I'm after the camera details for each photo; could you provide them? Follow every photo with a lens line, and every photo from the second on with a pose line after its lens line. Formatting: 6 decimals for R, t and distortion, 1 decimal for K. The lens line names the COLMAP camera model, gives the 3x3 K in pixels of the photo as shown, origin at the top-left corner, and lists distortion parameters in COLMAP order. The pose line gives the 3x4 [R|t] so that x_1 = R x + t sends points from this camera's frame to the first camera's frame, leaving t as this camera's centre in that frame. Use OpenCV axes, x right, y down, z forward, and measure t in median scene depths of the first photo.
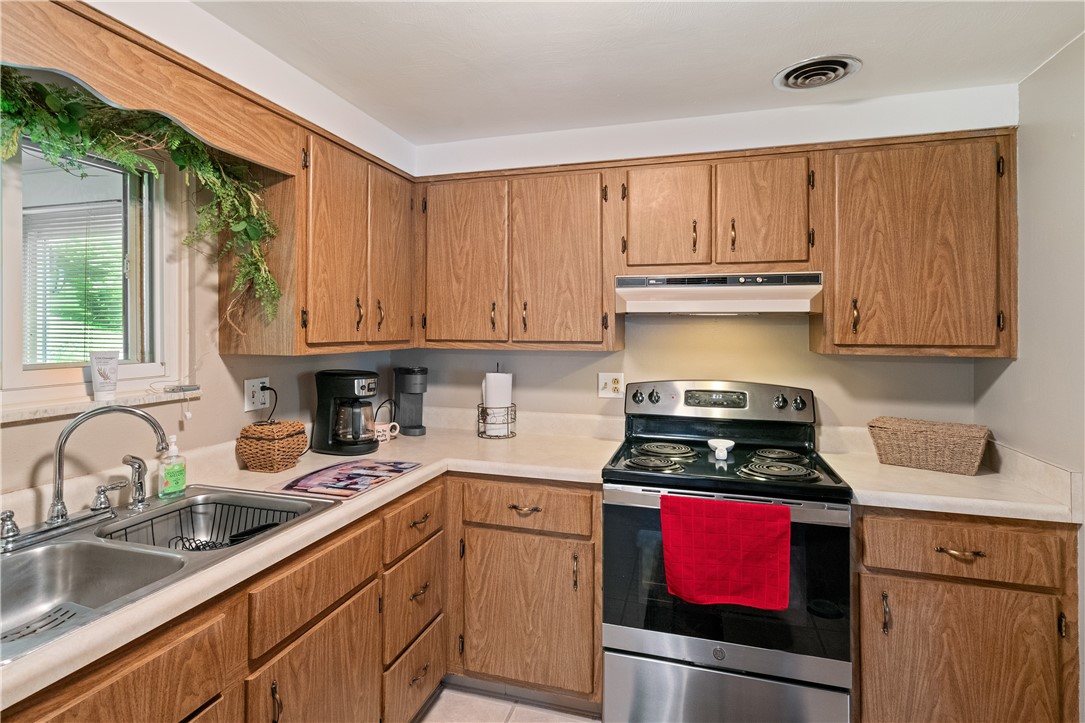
lens RADIAL K [[545.7, 0, 551.1], [0, 545.7, 324.6], [0, 0, 1]] dist [0.004920, 0.001209]
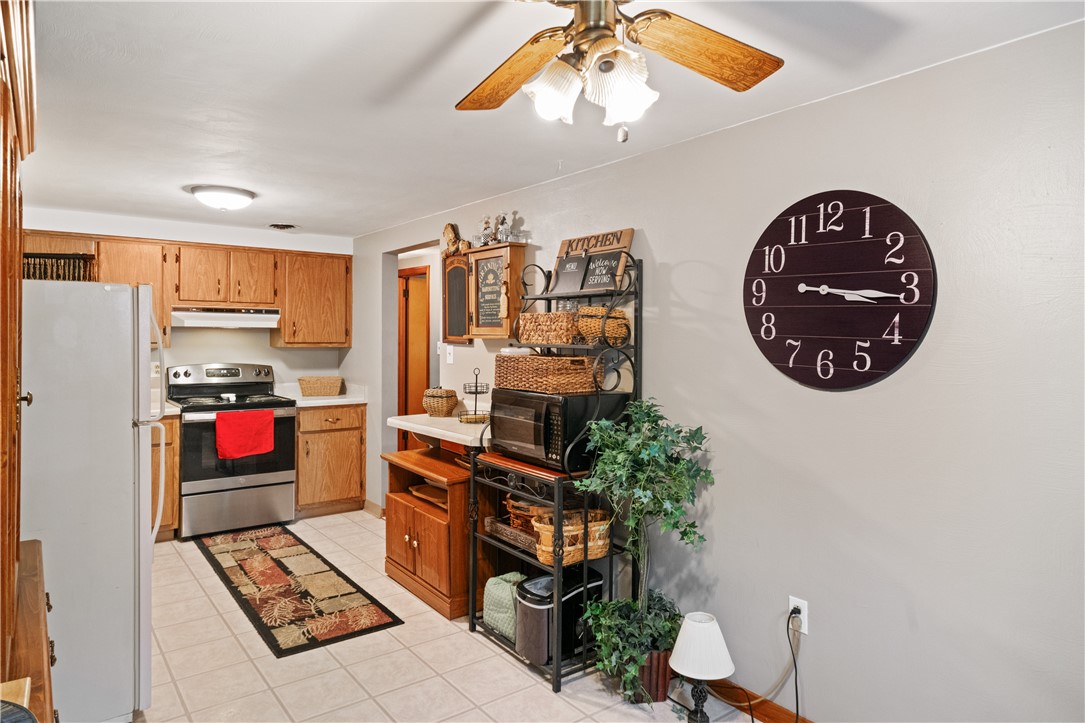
lens RADIAL K [[666.7, 0, 532.5], [0, 666.7, 335.5], [0, 0, 1]] dist [0.001349, 0.000796]
pose [[0.597635, -0.000204, 0.801768, -1.031990], [-0.011506, 0.999895, 0.008831, -0.026532], [-0.801686, -0.014502, 0.597570, -1.389628]]
